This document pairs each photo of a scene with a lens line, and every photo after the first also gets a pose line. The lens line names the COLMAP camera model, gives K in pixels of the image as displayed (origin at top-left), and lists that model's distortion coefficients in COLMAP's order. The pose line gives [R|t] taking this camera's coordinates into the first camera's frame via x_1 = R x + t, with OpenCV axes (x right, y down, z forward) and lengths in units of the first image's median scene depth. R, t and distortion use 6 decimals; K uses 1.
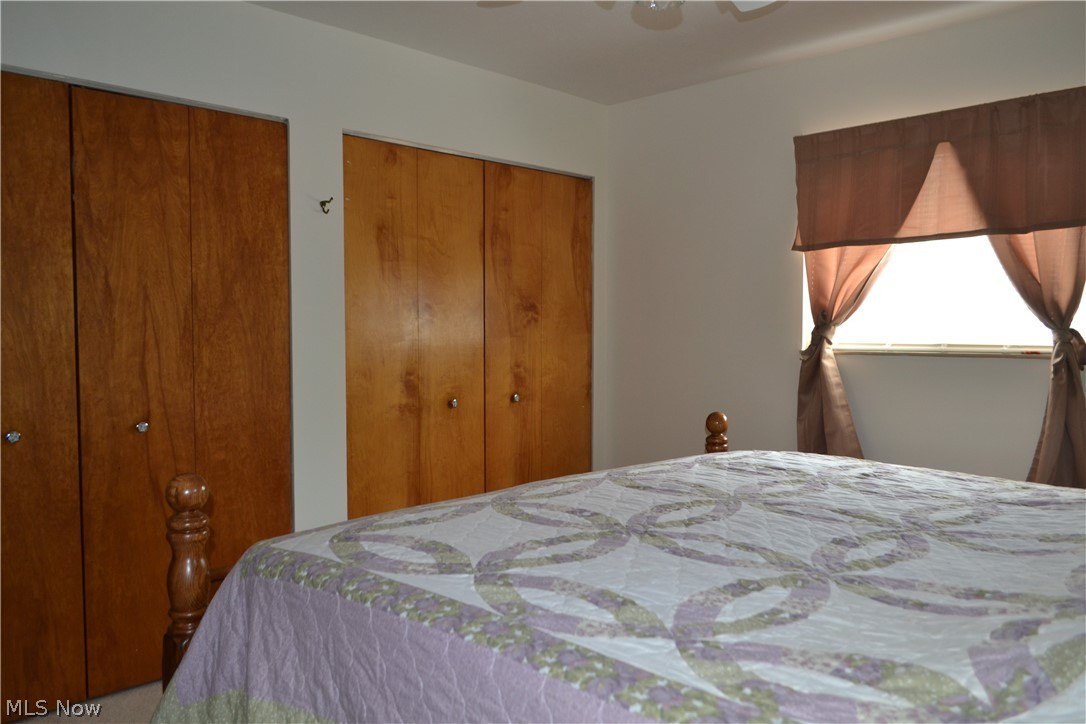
lens RADIAL K [[857.0, 0, 545.5], [0, 857.0, 366.7], [0, 0, 1]] dist [-0.006102, 0.002509]
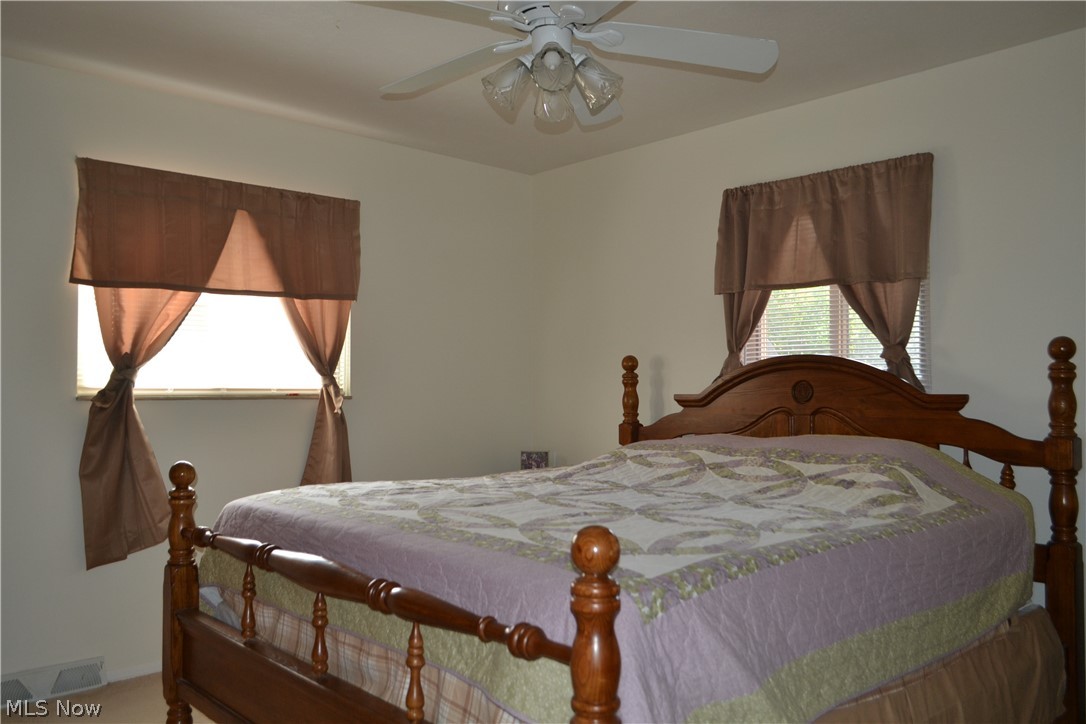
lens RADIAL K [[857.0, 0, 545.5], [0, 857.0, 366.7], [0, 0, 1]] dist [-0.006102, 0.002509]
pose [[0.095808, 0.035716, 0.994759, -0.622219], [0.047279, 0.998065, -0.040388, 0.010070], [-0.994276, 0.050901, 0.093934, 0.506516]]
